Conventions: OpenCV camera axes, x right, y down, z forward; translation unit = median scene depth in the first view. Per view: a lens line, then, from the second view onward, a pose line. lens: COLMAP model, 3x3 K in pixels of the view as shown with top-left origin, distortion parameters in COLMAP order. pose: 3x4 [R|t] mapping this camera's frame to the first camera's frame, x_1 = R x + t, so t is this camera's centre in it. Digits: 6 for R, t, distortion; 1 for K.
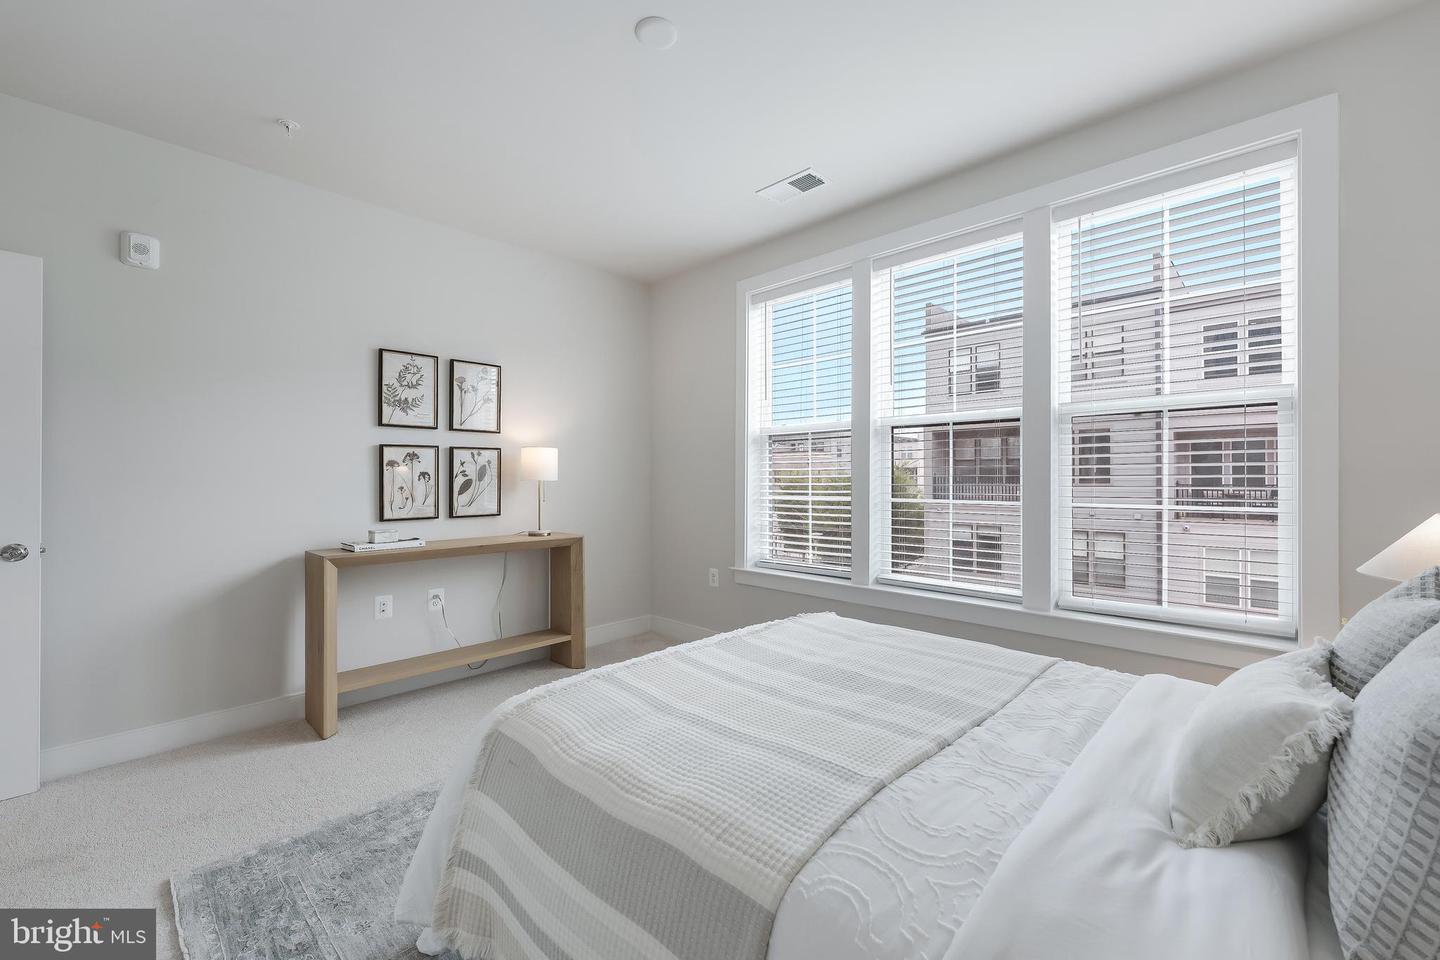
lens RADIAL K [[590.1, 0, 726.8], [0, 590.1, 470.5], [0, 0, 1]] dist [0.001708, 0.000138]
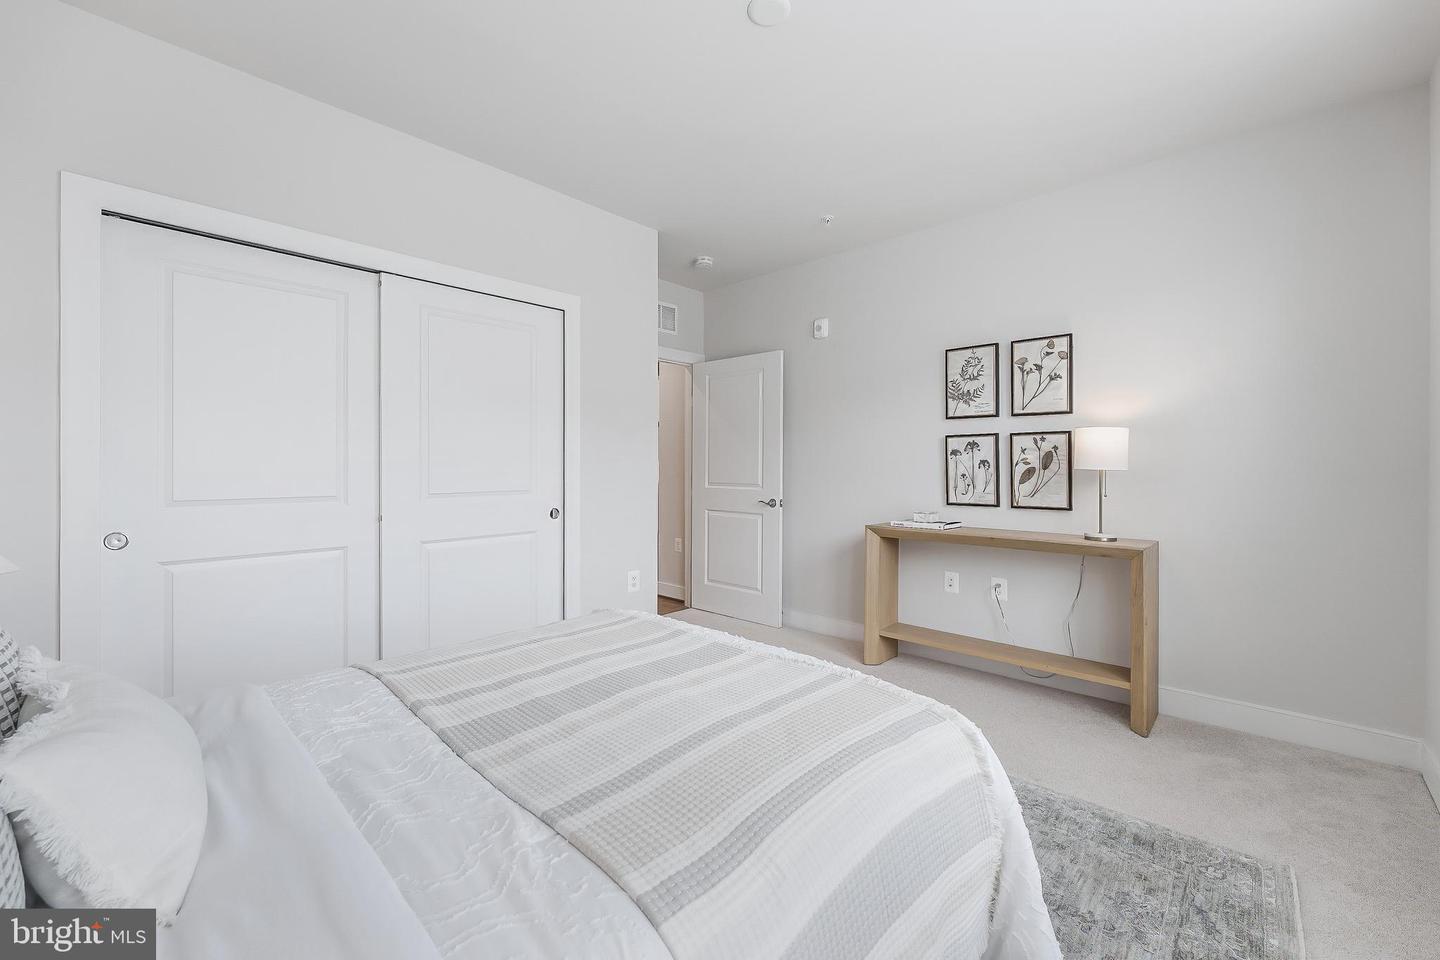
lens RADIAL K [[590.1, 0, 726.8], [0, 590.1, 470.5], [0, 0, 1]] dist [0.001708, 0.000138]
pose [[-0.001248, 0.007315, -0.999972, 0.501235], [0.009102, 0.999932, 0.007304, 0.008894], [0.999958, -0.009093, -0.001315, 0.552044]]
